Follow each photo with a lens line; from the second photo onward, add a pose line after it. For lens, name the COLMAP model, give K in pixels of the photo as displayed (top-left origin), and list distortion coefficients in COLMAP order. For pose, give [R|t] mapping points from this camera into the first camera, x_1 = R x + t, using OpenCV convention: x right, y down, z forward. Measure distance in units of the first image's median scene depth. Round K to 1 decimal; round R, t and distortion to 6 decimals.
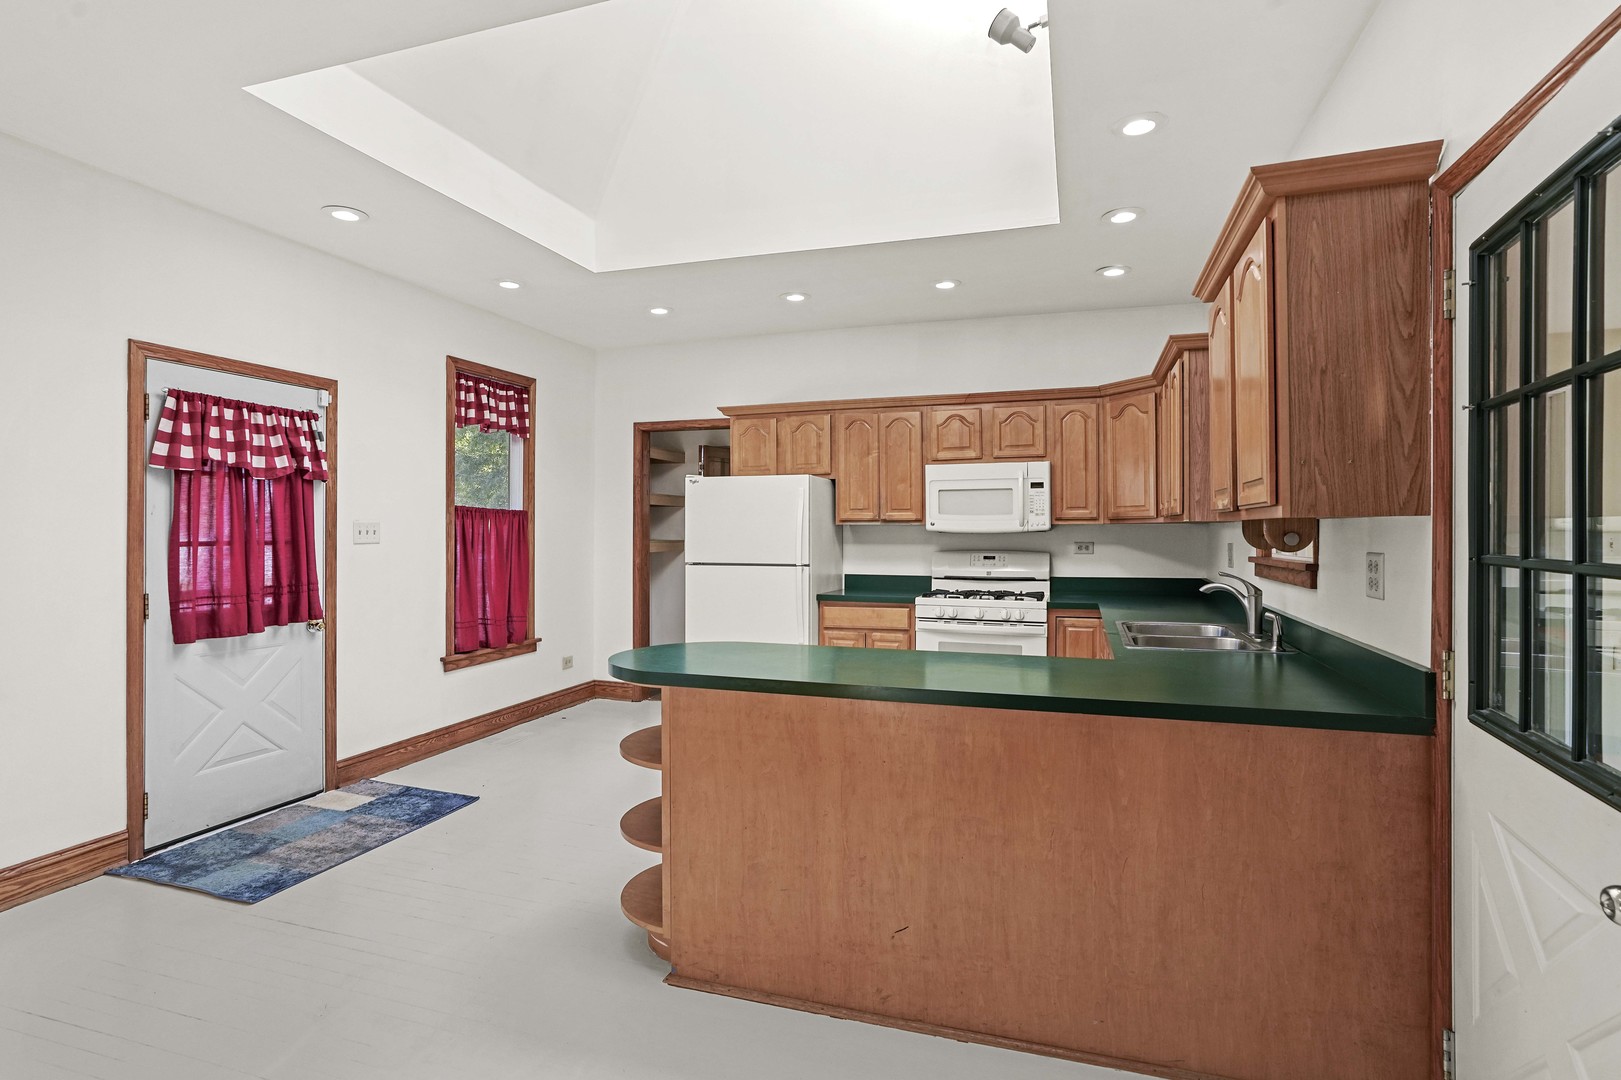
lens RADIAL K [[811.7, 0, 813.3], [0, 811.7, 530.6], [0, 0, 1]] dist [-0.000380, 0.000255]
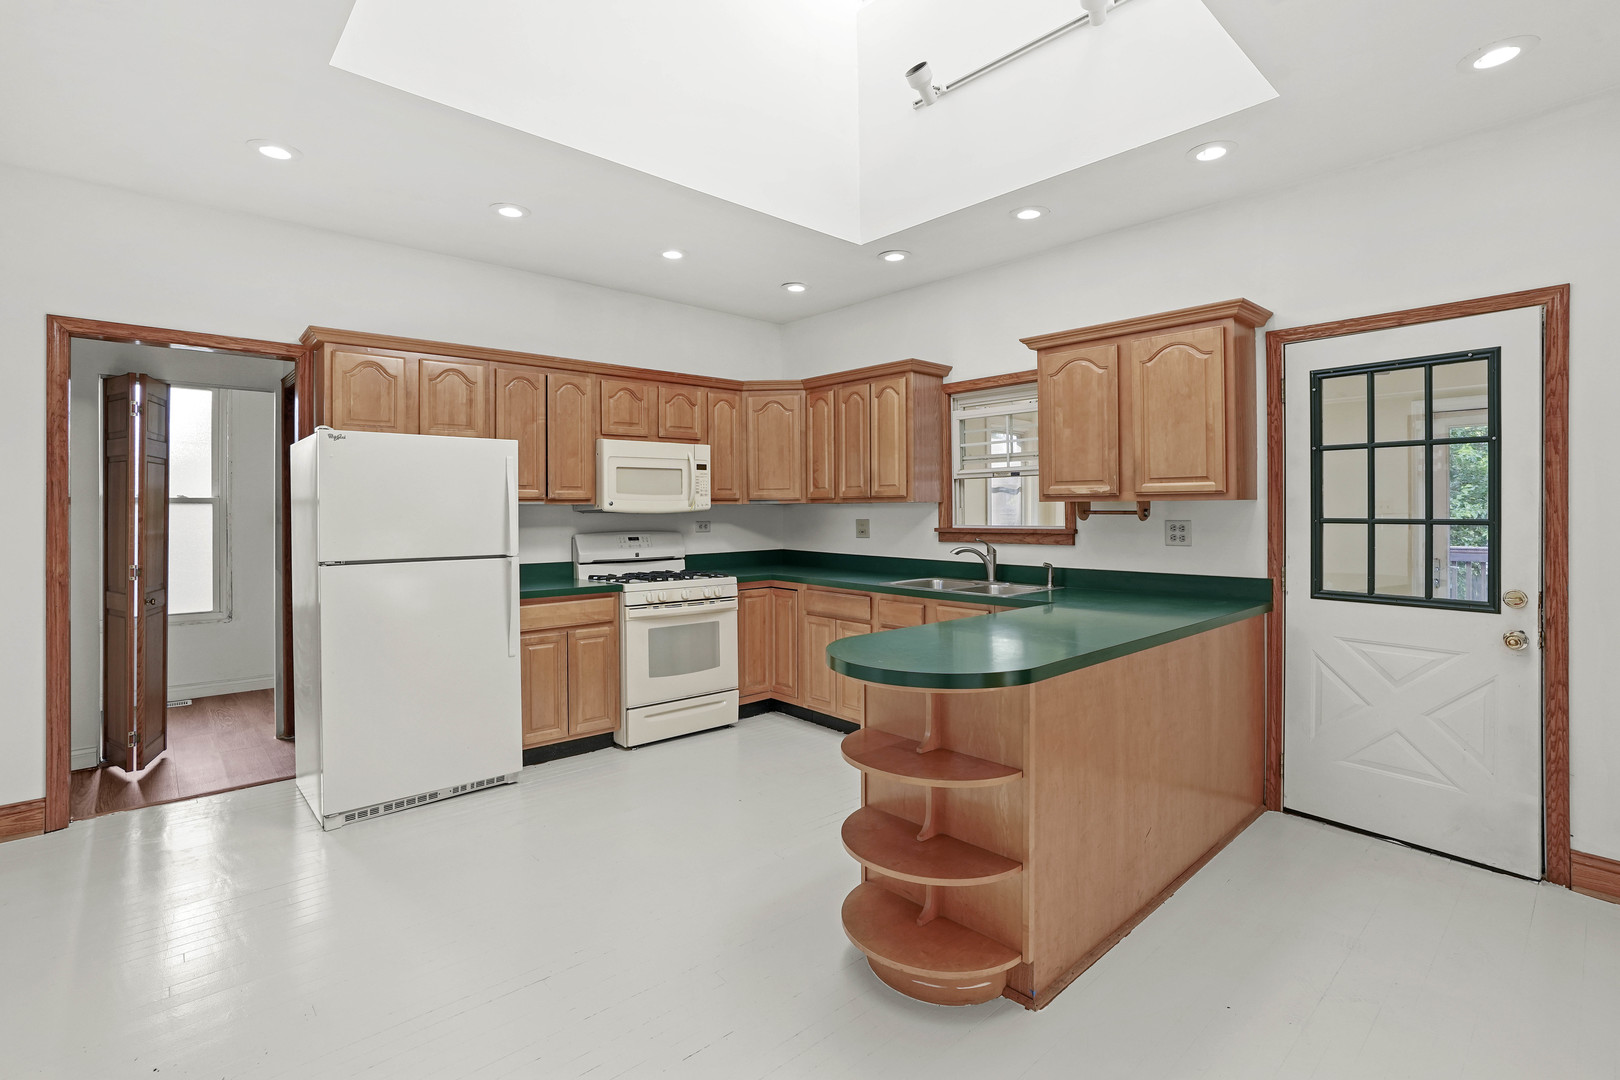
lens RADIAL K [[747.3, 0, 811.1], [0, 747.3, 515.0], [0, 0, 1]] dist [-0.070255, 0.000008]
pose [[0.499543, -0.006791, 0.866263, -0.480212], [0.006429, 0.999971, 0.004132, 0.002559], [-0.866265, 0.003505, 0.499572, 0.394819]]
